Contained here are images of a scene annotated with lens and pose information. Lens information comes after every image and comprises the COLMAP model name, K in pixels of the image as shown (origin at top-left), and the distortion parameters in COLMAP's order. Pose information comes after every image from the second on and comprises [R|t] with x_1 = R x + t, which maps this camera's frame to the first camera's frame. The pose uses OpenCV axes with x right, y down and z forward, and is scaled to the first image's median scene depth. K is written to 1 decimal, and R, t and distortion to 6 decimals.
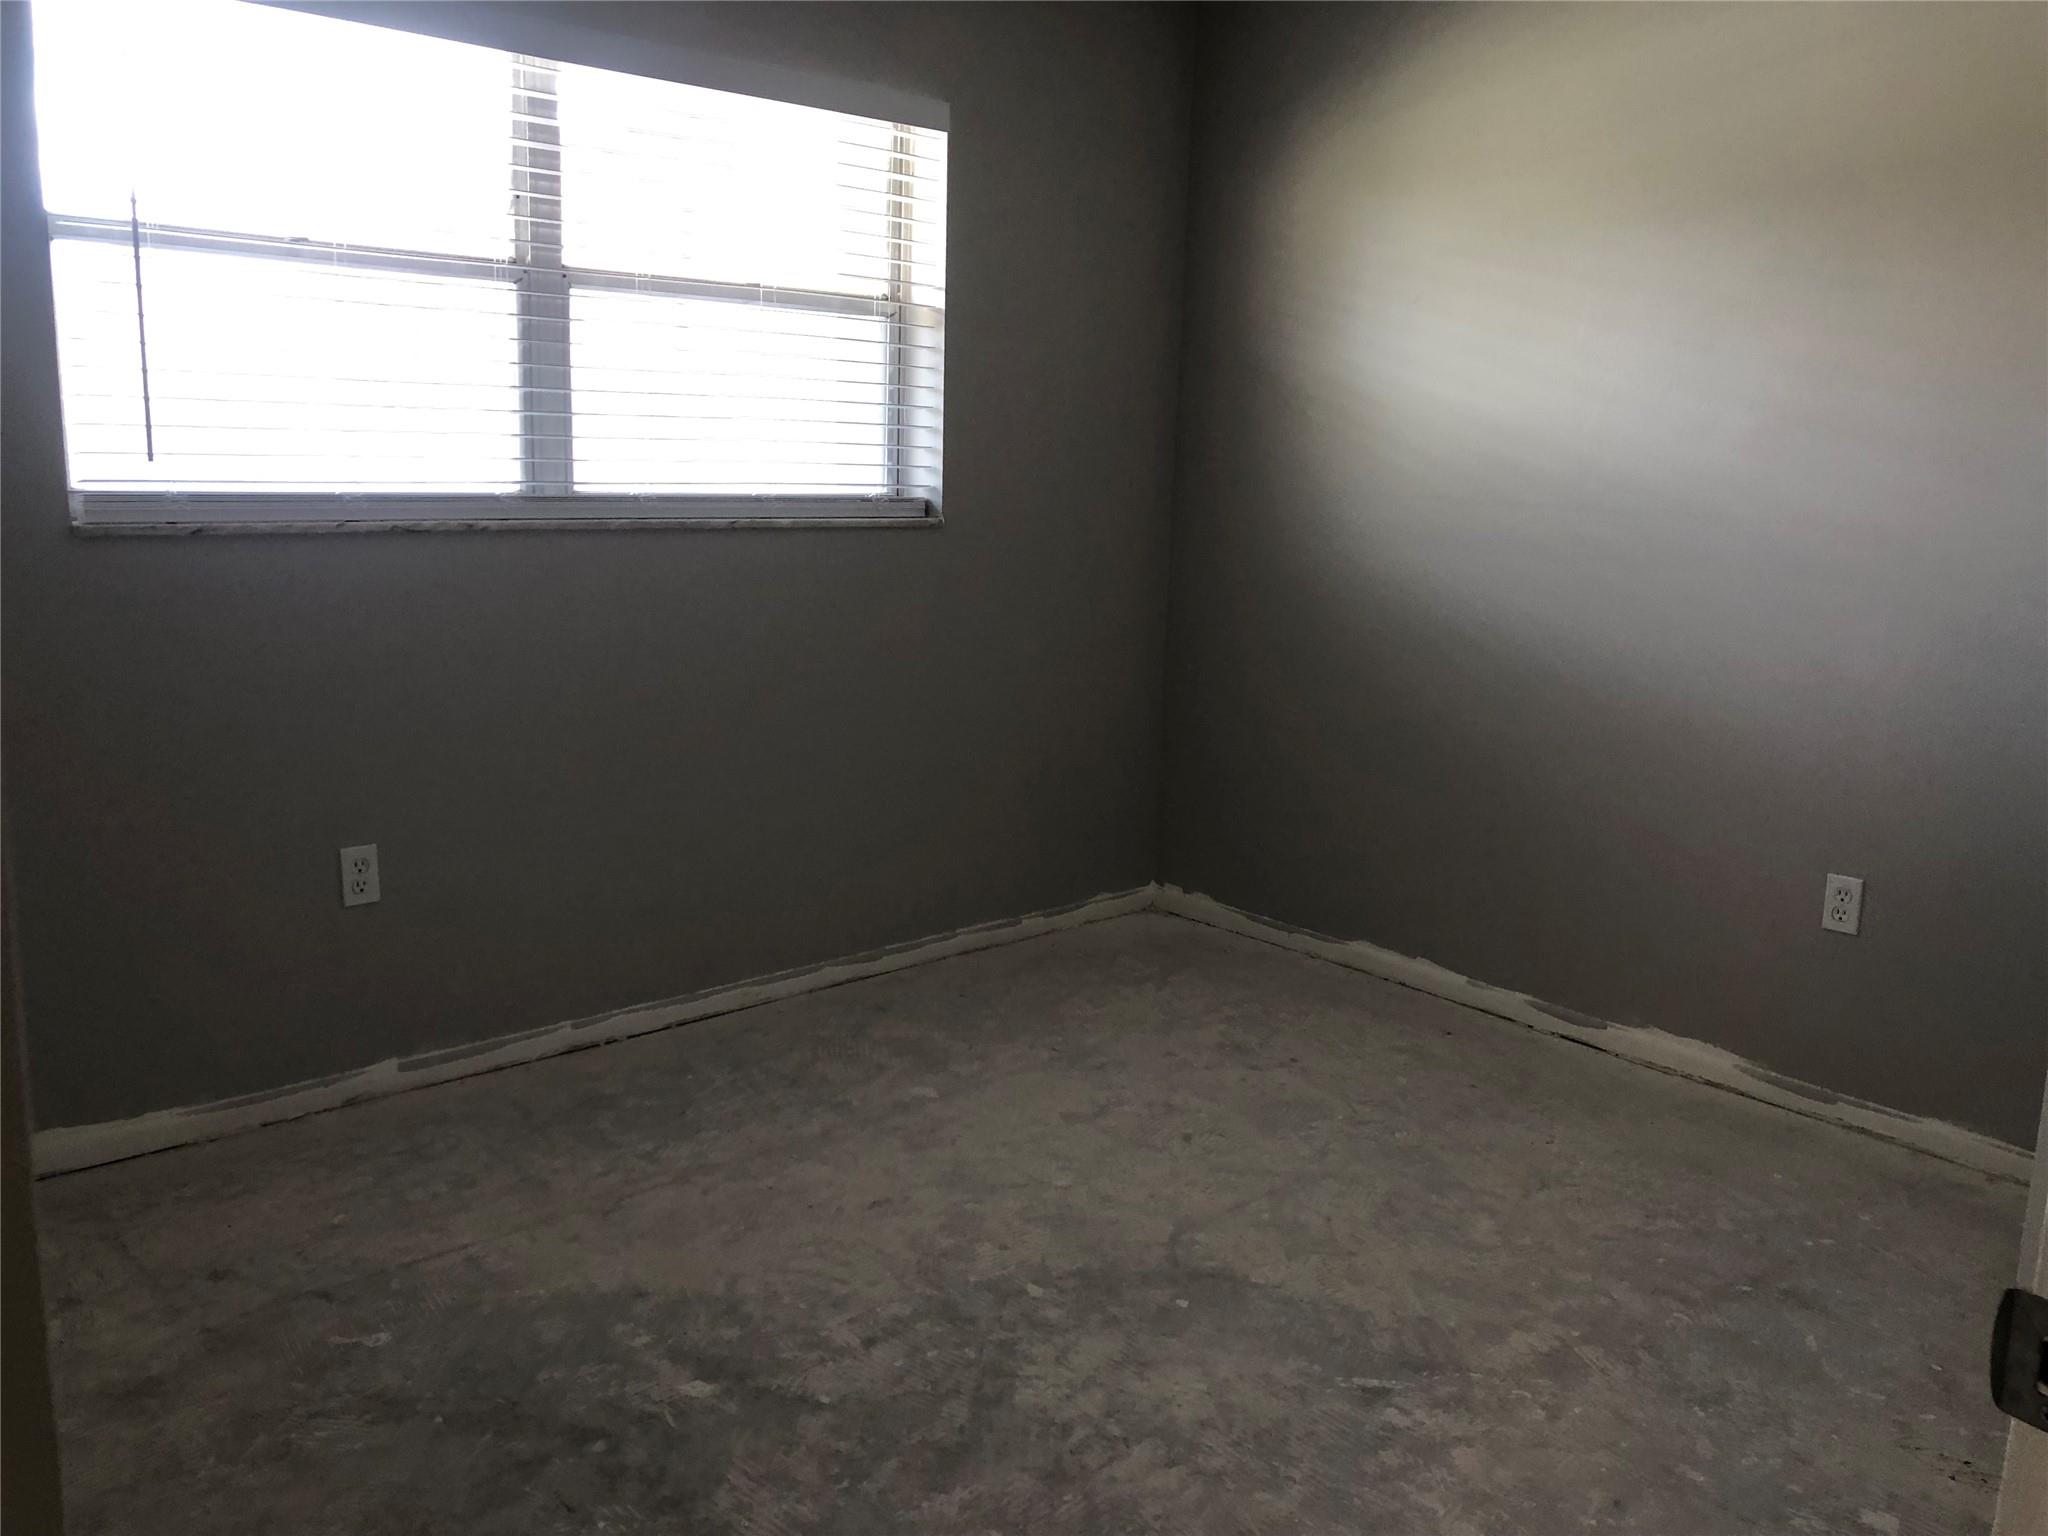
lens RADIAL K [[1686.6, 0, 1032.8], [0, 1686.6, 765.5], [0, 0, 1]] dist [0.050640, -0.060538]
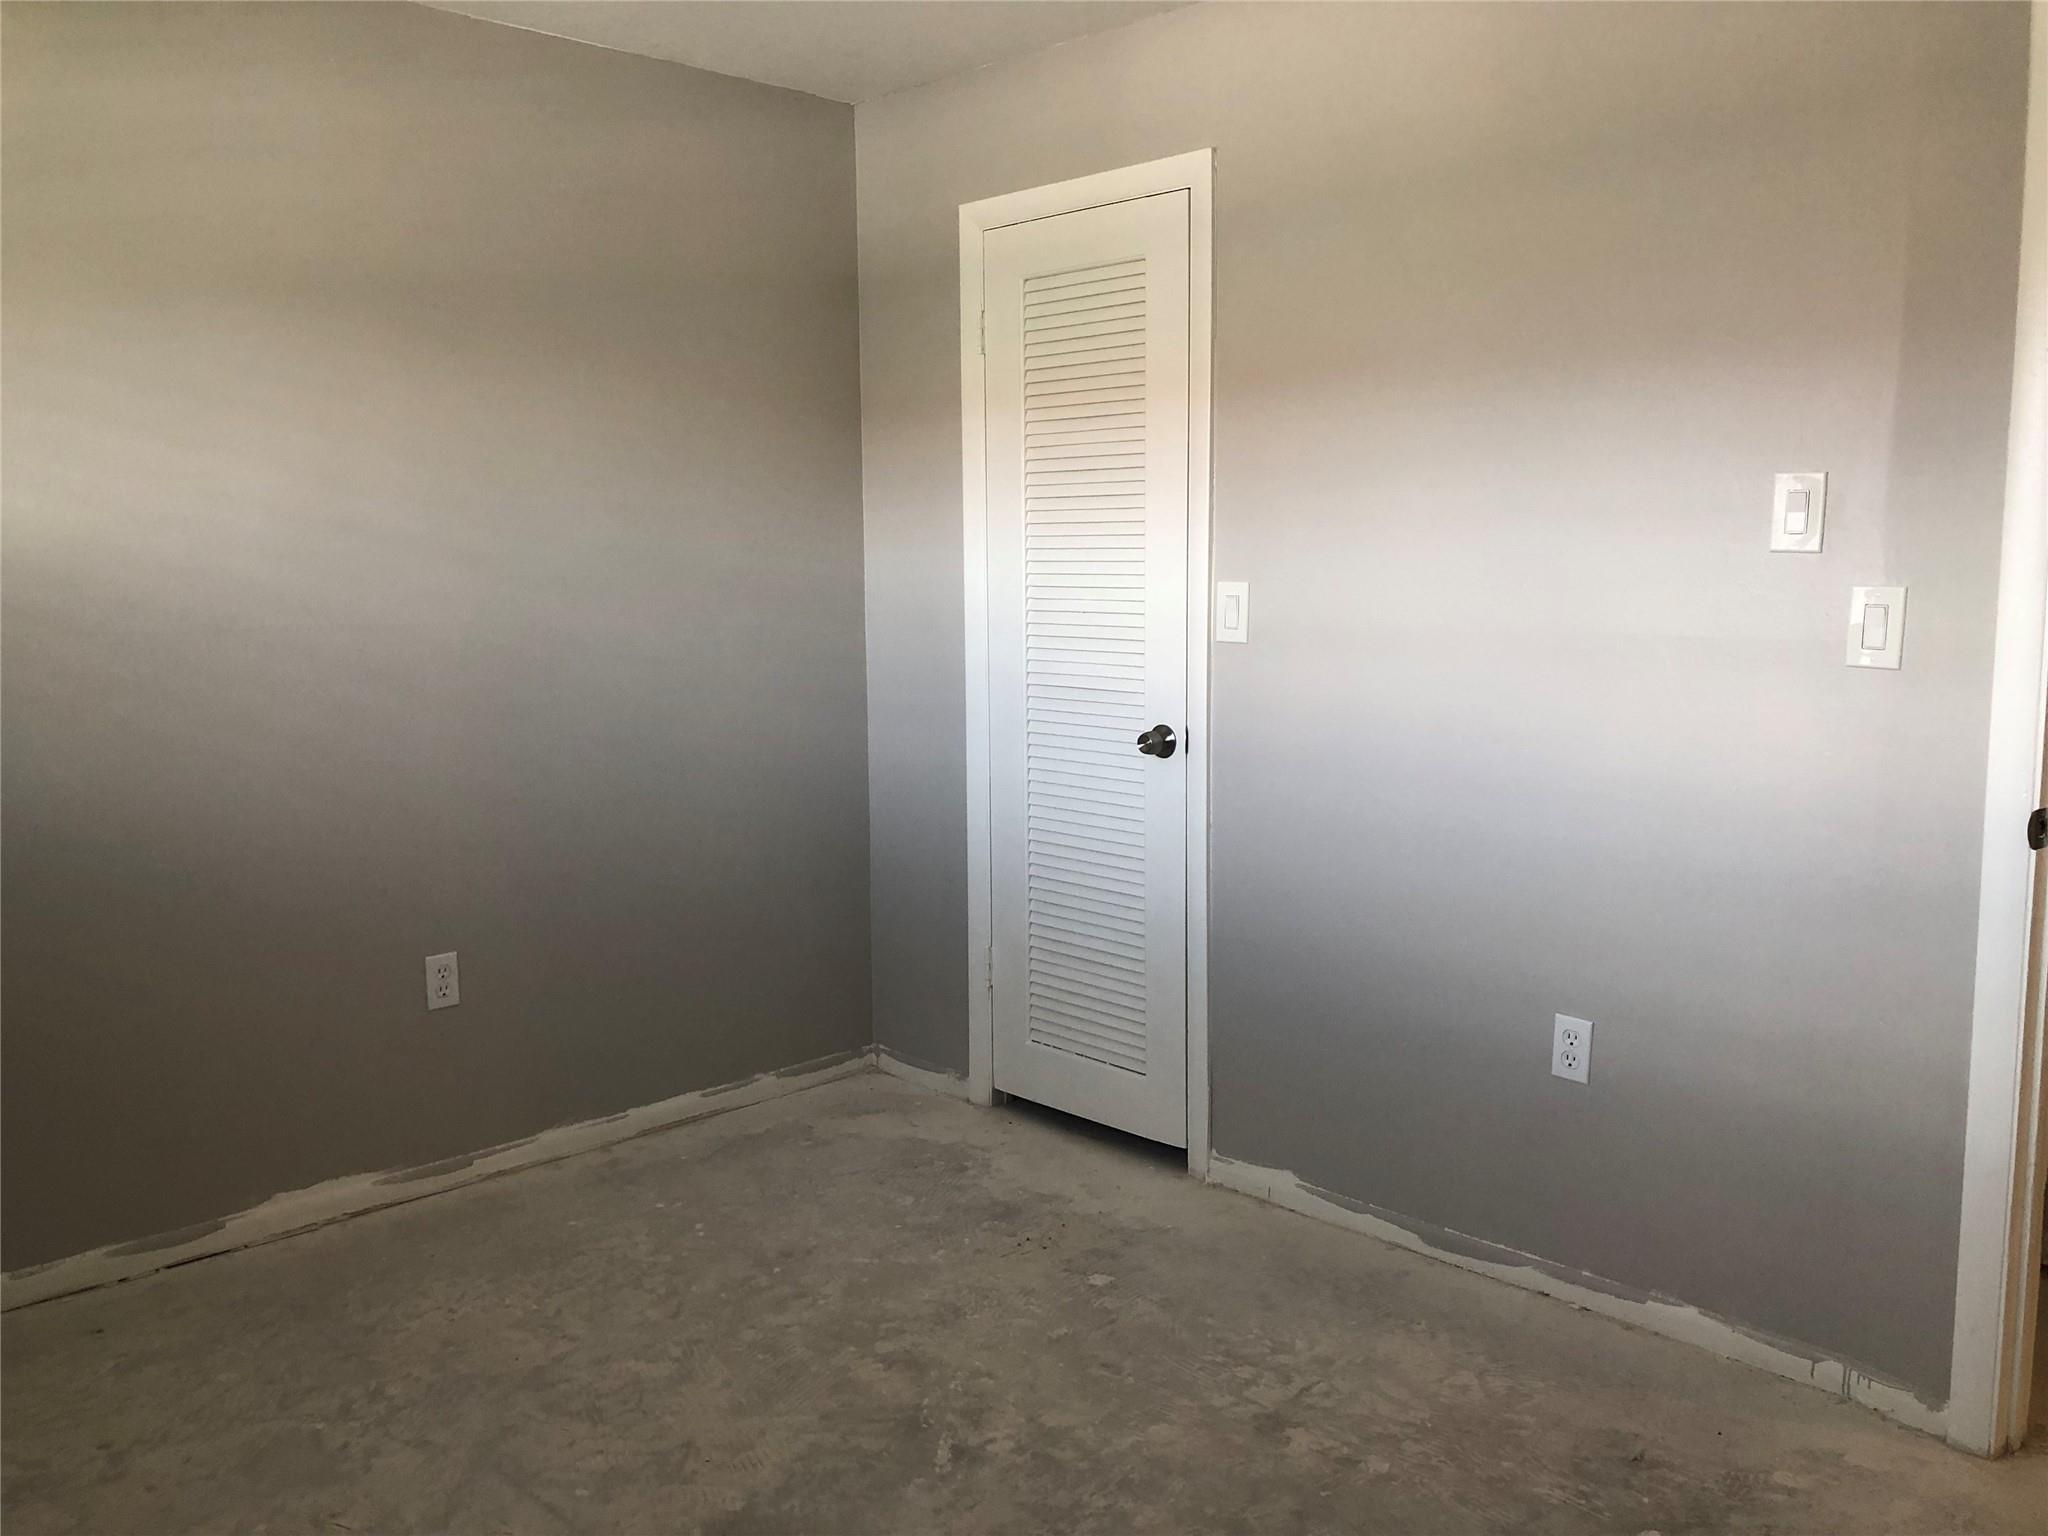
lens RADIAL K [[1686.6, 0, 1033.4], [0, 1686.6, 769.5], [0, 0, 1]] dist [0.050640, -0.060538]
pose [[-0.032394, -0.167267, 0.985379, -0.720257], [0.196443, 0.965601, 0.170368, -0.199540], [-0.979980, 0.199090, 0.001579, 0.811251]]
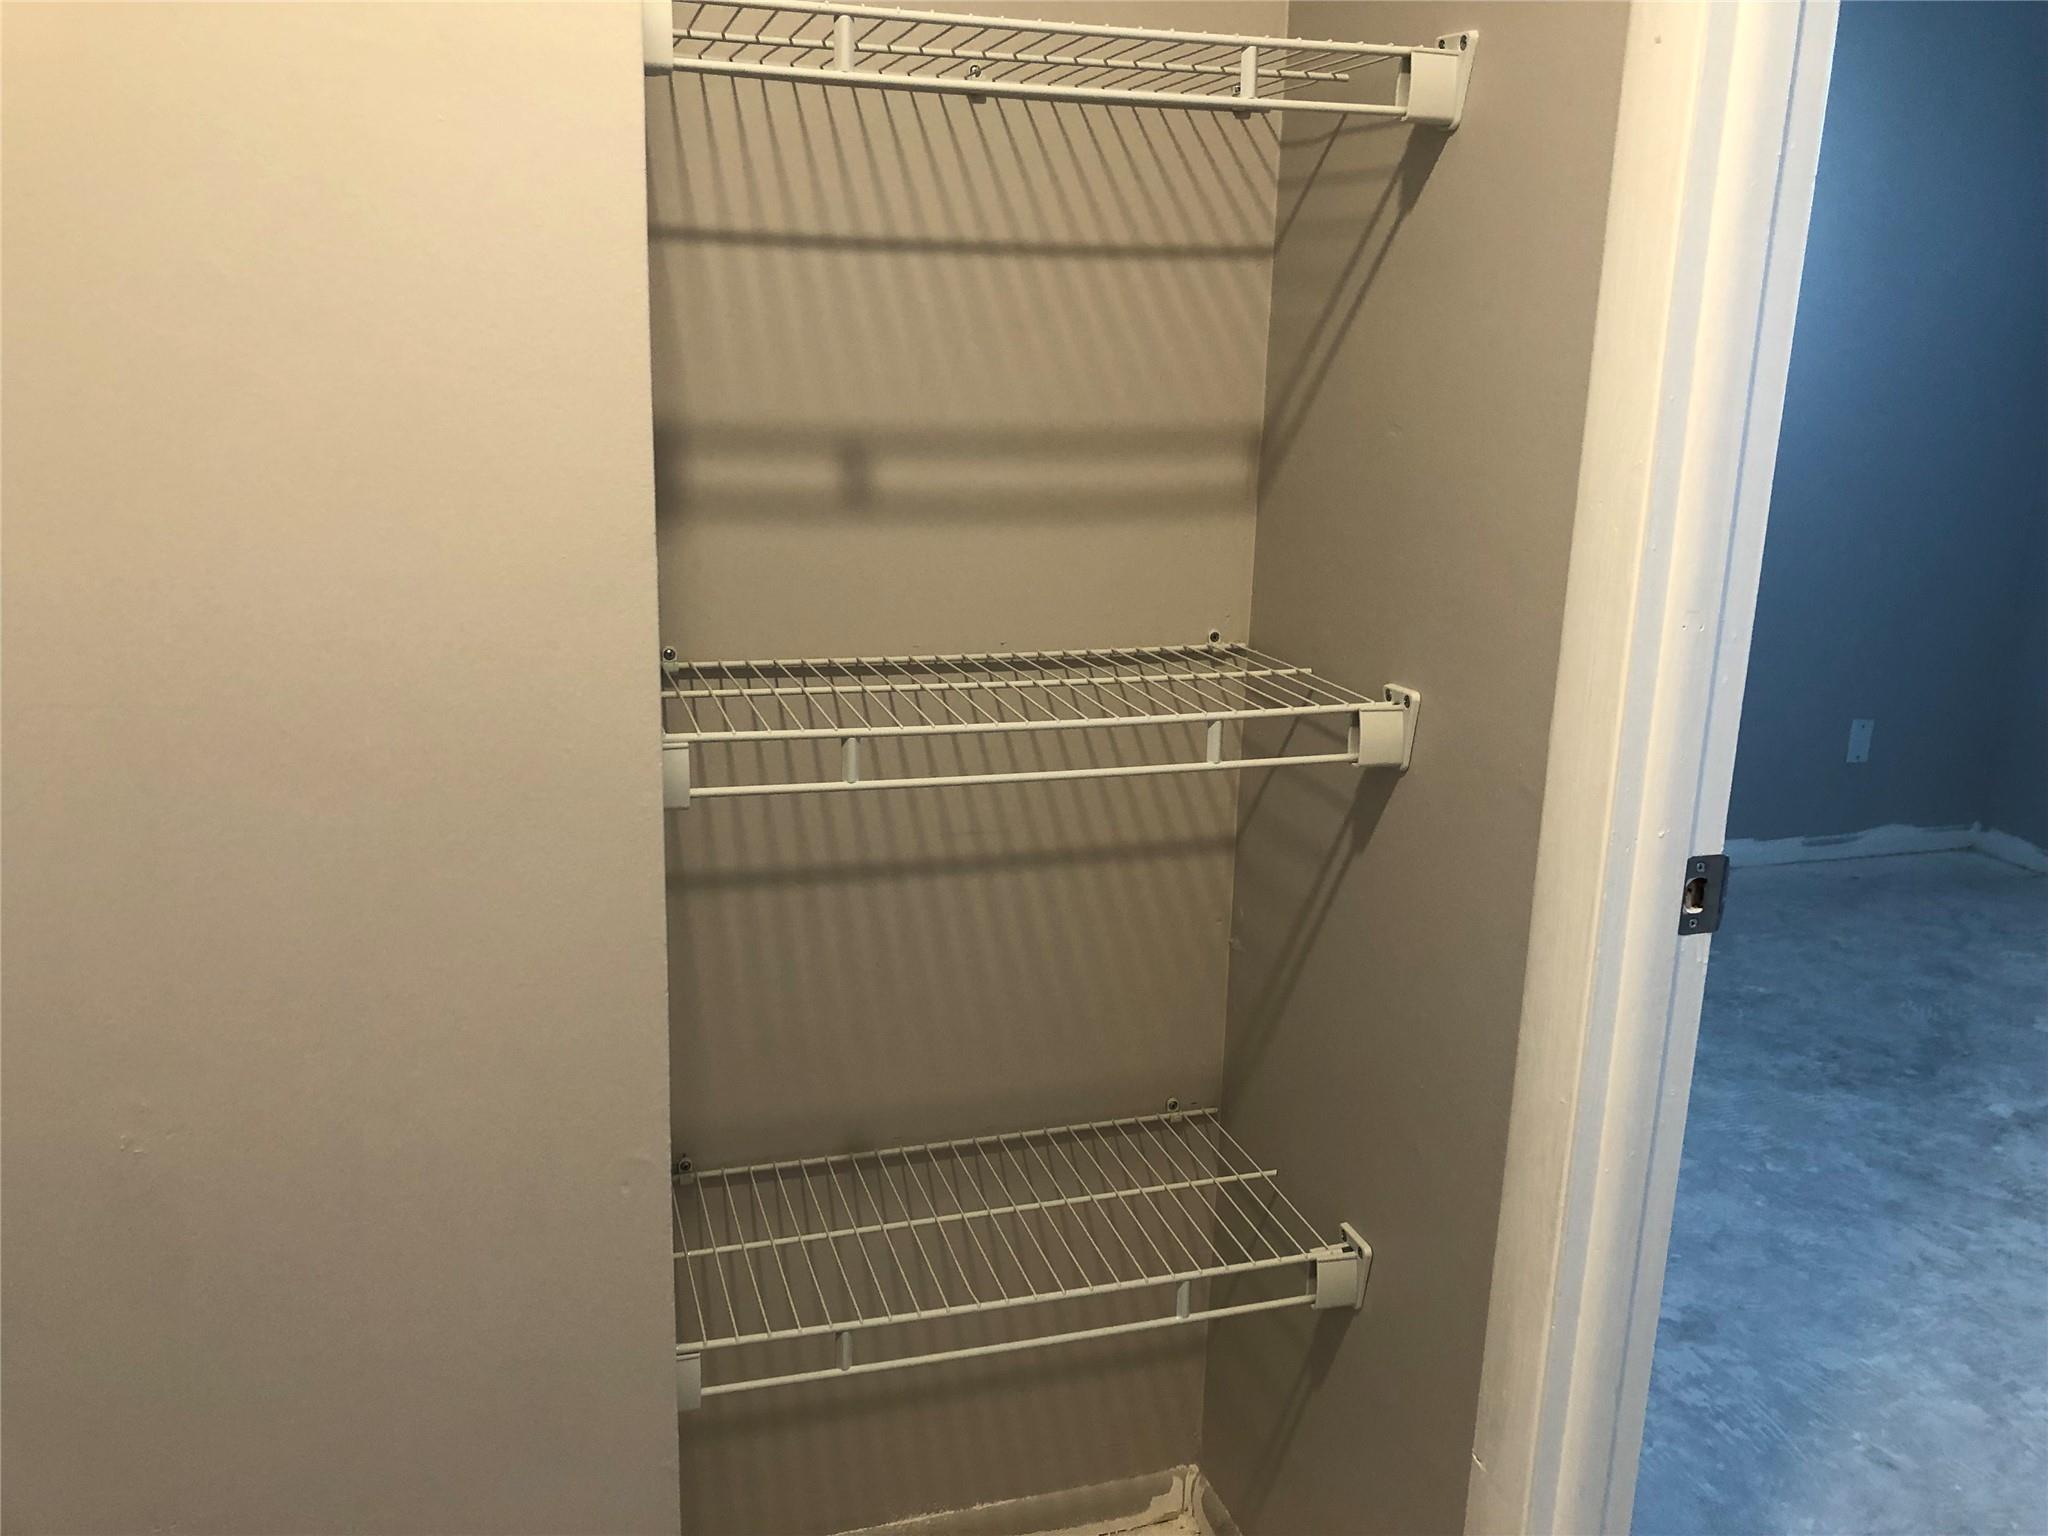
lens RADIAL K [[1686.6, 0, 1022.8], [0, 1686.6, 768.9], [0, 0, 1]] dist [0.050640, -0.060538]
pose [[-0.440886, 0.178288, -0.879678, 1.124572], [-0.208284, 0.932998, 0.293484, -0.094832], [0.873062, 0.312615, -0.374211, 0.683683]]
